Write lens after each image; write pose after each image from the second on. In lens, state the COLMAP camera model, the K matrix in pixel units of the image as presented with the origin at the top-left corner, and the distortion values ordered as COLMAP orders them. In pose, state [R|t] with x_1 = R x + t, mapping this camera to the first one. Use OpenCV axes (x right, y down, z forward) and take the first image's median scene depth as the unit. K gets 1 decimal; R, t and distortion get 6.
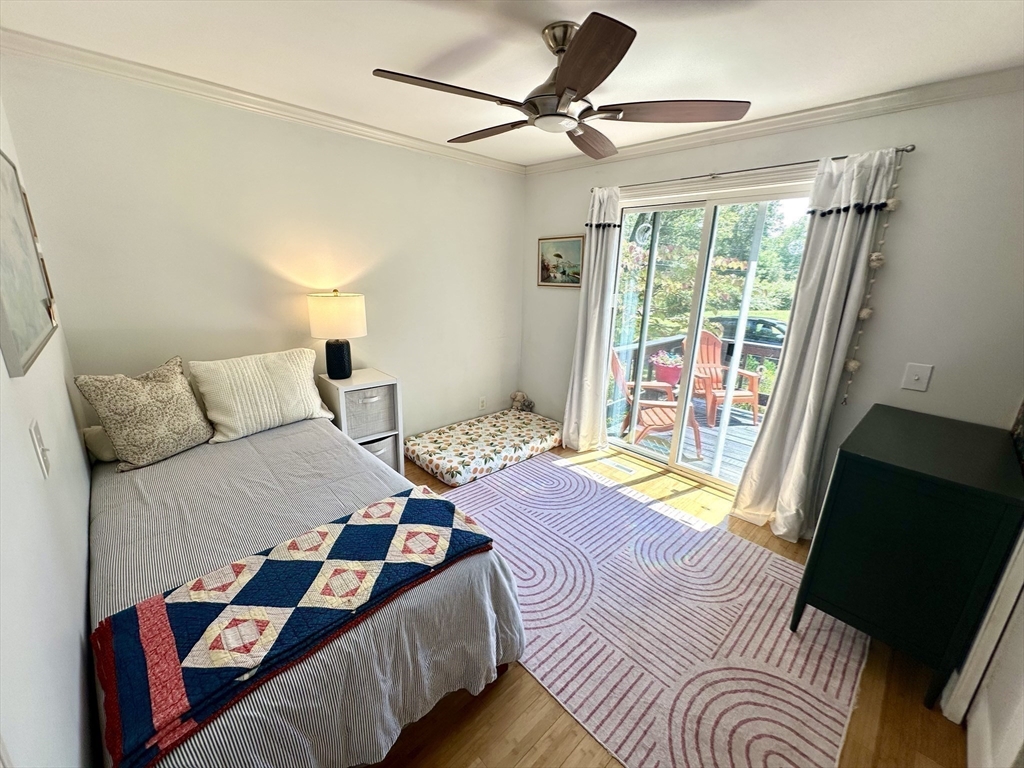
lens RADIAL K [[410.7, 0, 513.6], [0, 410.7, 390.9], [0, 0, 1]] dist [-0.004263, 0.000694]
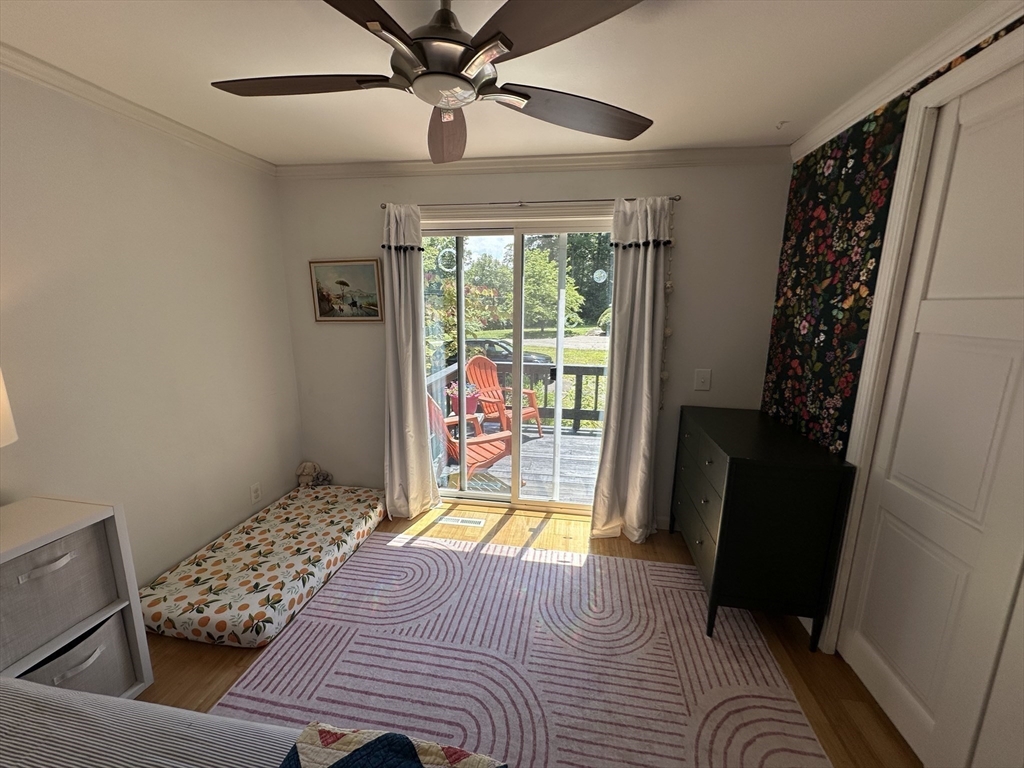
lens RADIAL K [[410.7, 0, 510.4], [0, 410.7, 388.5], [0, 0, 1]] dist [-0.004263, 0.000694]
pose [[0.797089, -0.143896, 0.586466, -0.146370], [0.185744, 0.982532, -0.011376, -0.069585], [-0.574585, 0.118000, 0.809894, 0.226123]]
